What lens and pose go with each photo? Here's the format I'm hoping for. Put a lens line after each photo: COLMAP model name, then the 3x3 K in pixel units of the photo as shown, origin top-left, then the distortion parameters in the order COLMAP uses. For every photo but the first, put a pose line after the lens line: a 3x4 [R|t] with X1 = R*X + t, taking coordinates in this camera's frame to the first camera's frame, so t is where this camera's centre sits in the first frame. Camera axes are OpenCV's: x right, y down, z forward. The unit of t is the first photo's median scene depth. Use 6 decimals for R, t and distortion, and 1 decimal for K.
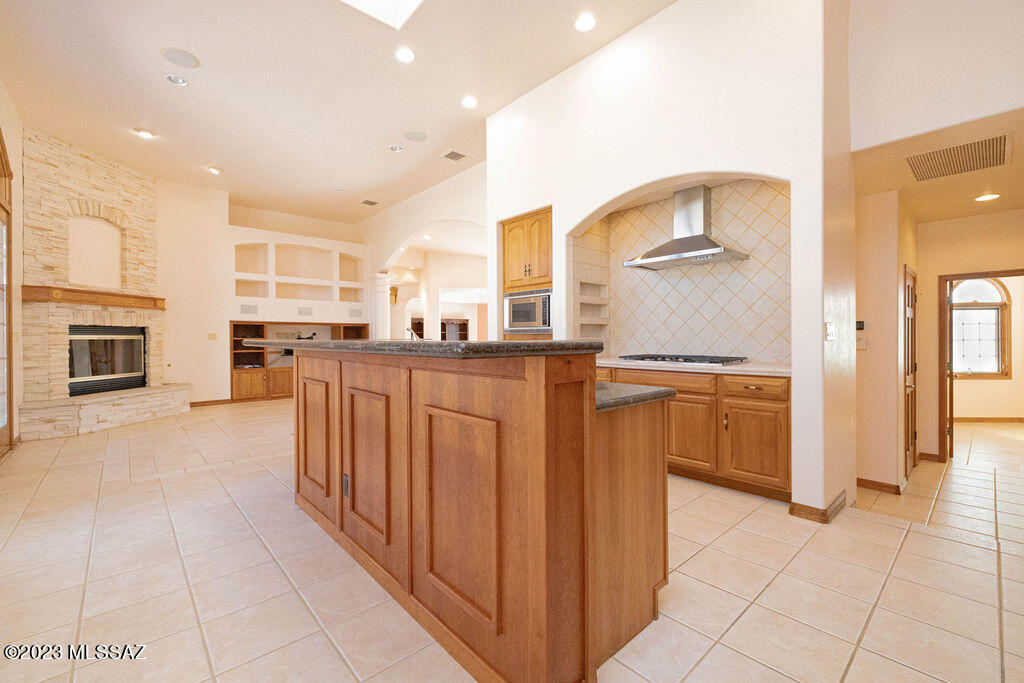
lens RADIAL K [[426.7, 0, 510.9], [0, 426.7, 343.1], [0, 0, 1]] dist [-0.003470, -0.000270]
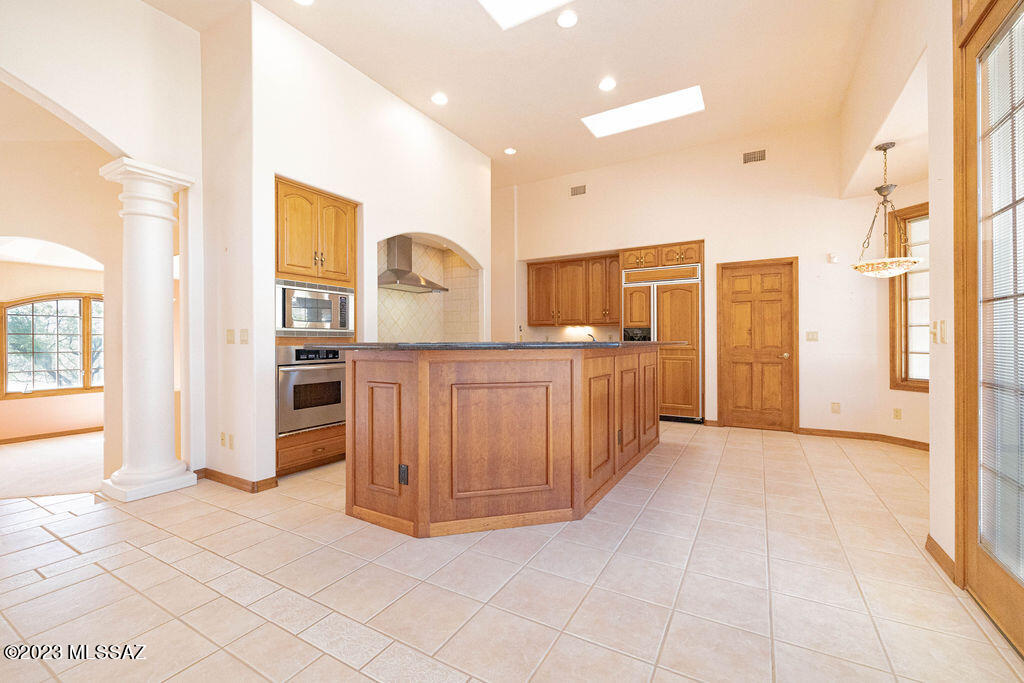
lens RADIAL K [[426.7, 0, 505.3], [0, 426.7, 340.8], [0, 0, 1]] dist [-0.003470, -0.000270]
pose [[-0.284646, 0.000038, 0.958633, -0.869779], [0.010562, 0.999939, 0.003096, -0.013080], [-0.958574, 0.011006, -0.284629, 0.914447]]
